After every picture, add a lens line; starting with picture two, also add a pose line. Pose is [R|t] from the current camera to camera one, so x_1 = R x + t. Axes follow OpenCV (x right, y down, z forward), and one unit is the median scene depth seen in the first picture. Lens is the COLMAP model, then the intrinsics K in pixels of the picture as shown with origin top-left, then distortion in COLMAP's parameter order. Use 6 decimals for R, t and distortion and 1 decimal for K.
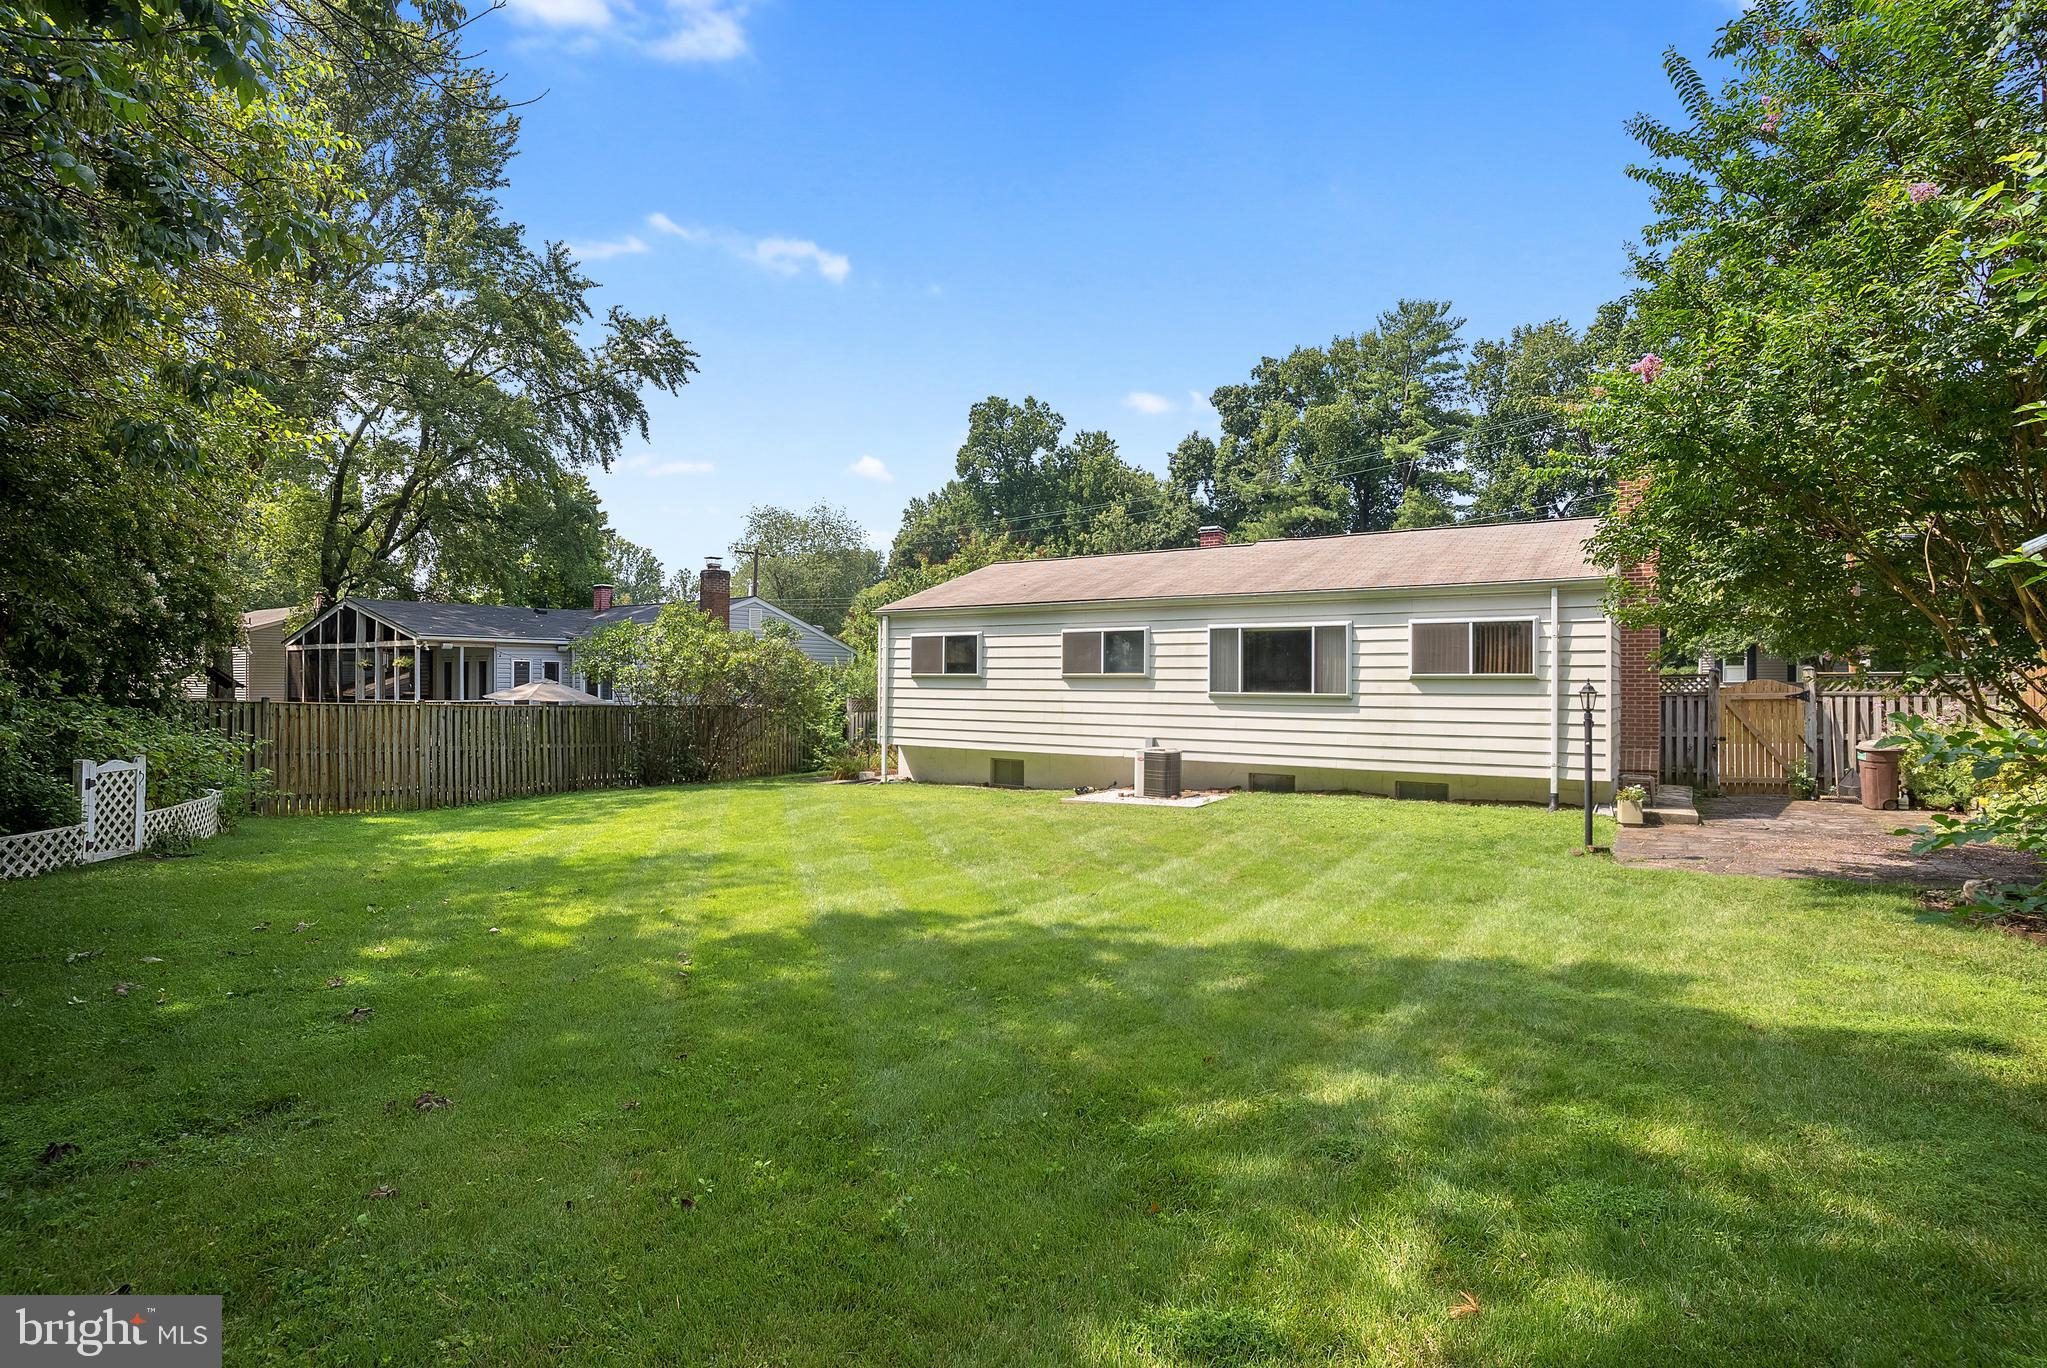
lens RADIAL K [[1029.2, 0, 1023.5], [0, 1029.2, 684.0], [0, 0, 1]] dist [-0.078123, 0.034502]
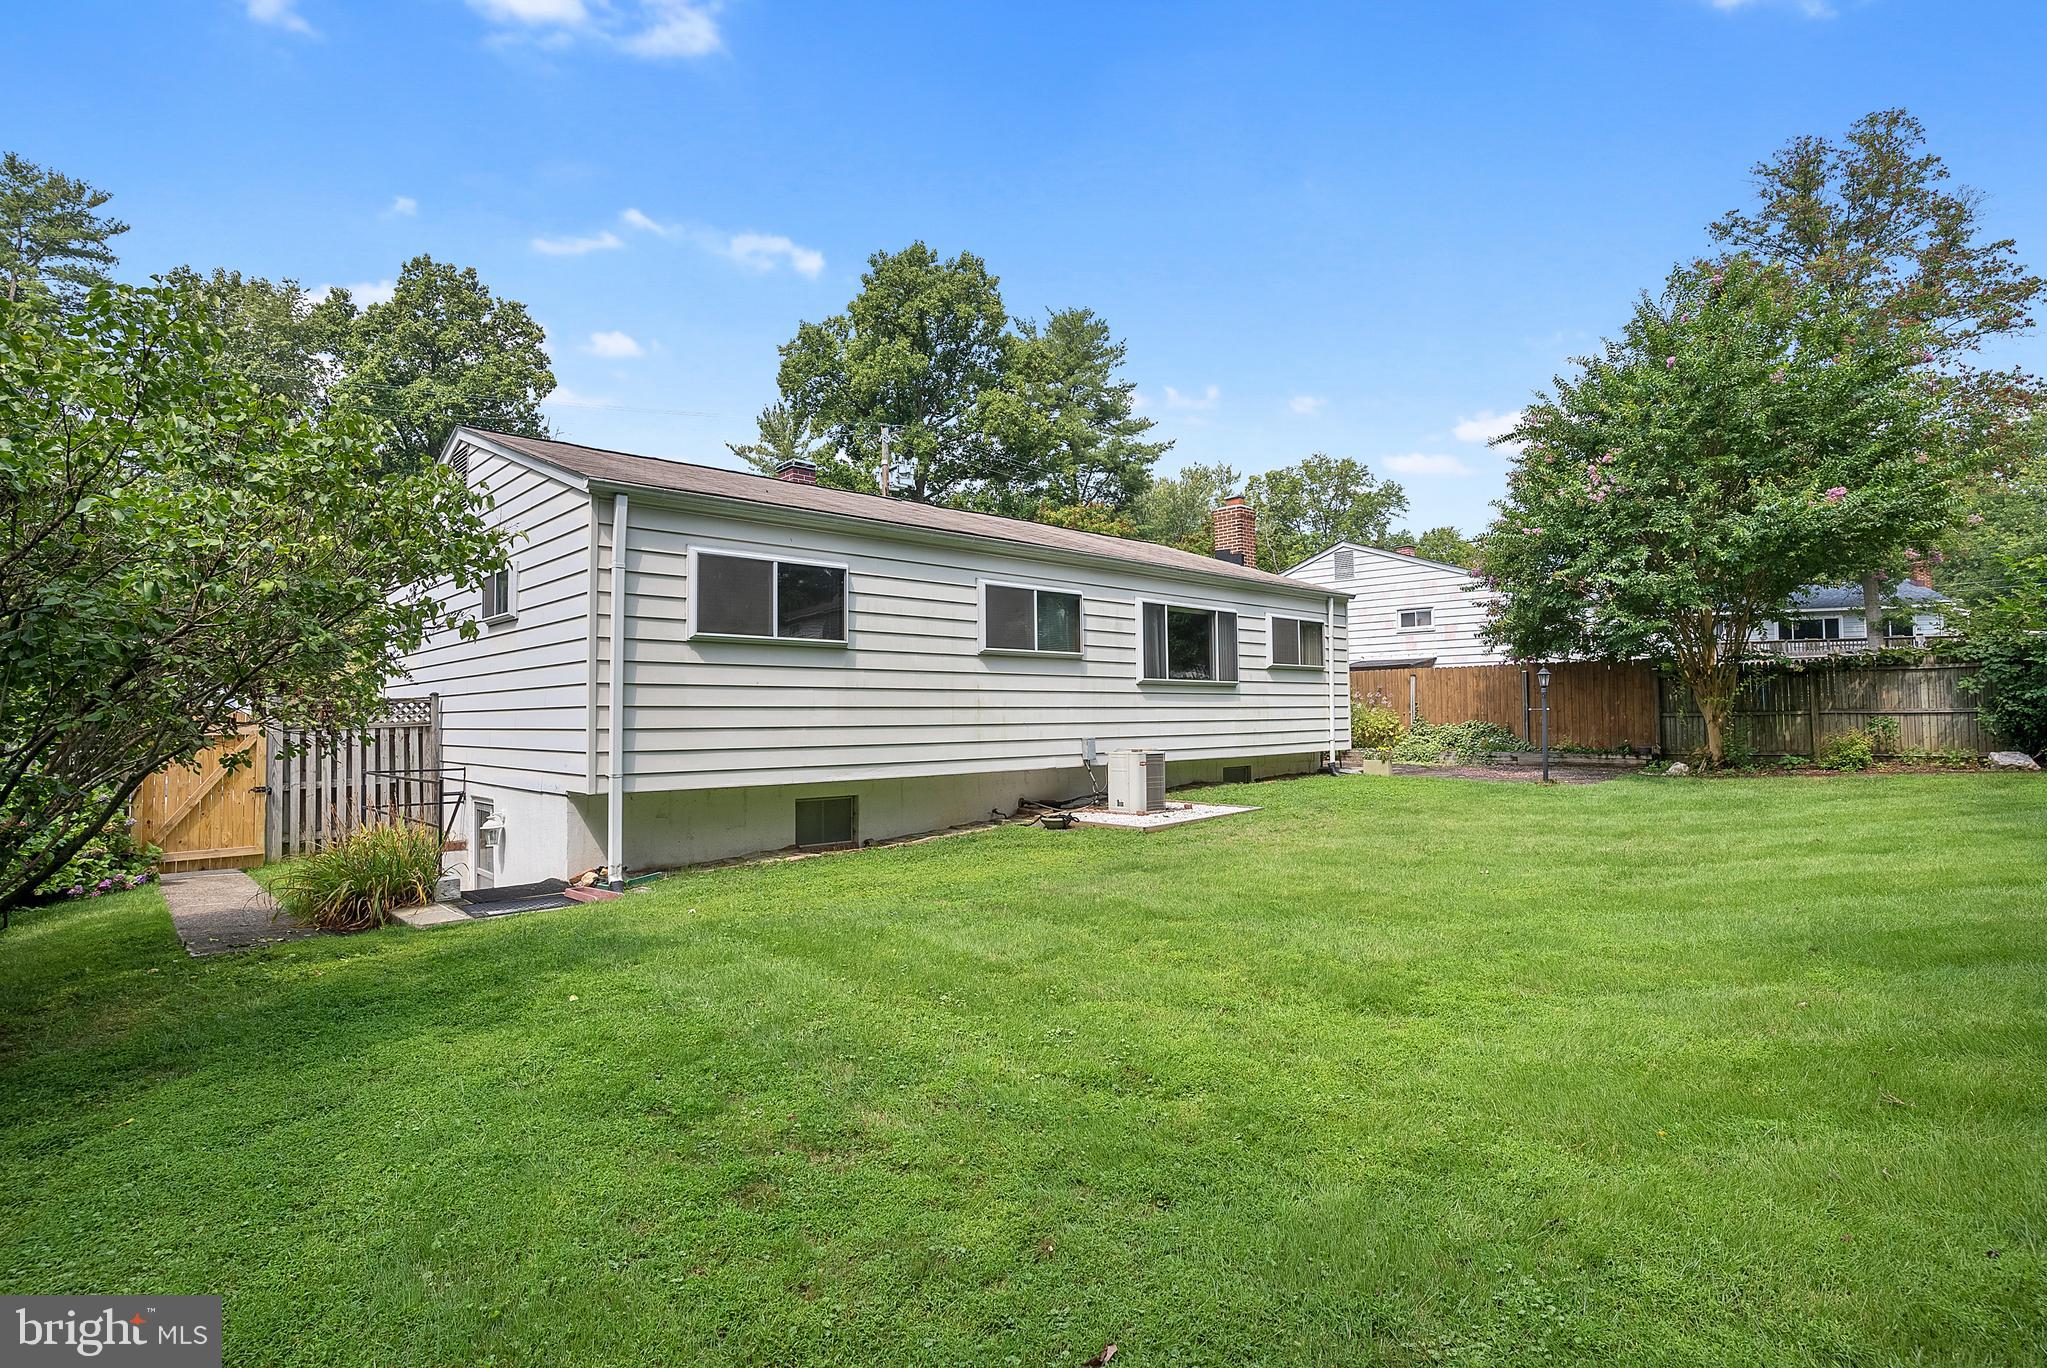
lens RADIAL K [[1029.2, 0, 1023.5], [0, 1029.2, 684.0], [0, 0, 1]] dist [-0.078123, 0.034502]
pose [[0.182418, 0.025074, 0.982901, -0.610293], [0.015167, 0.999484, -0.028312, 0.032621], [-0.983104, 0.020072, 0.181944, 0.888365]]
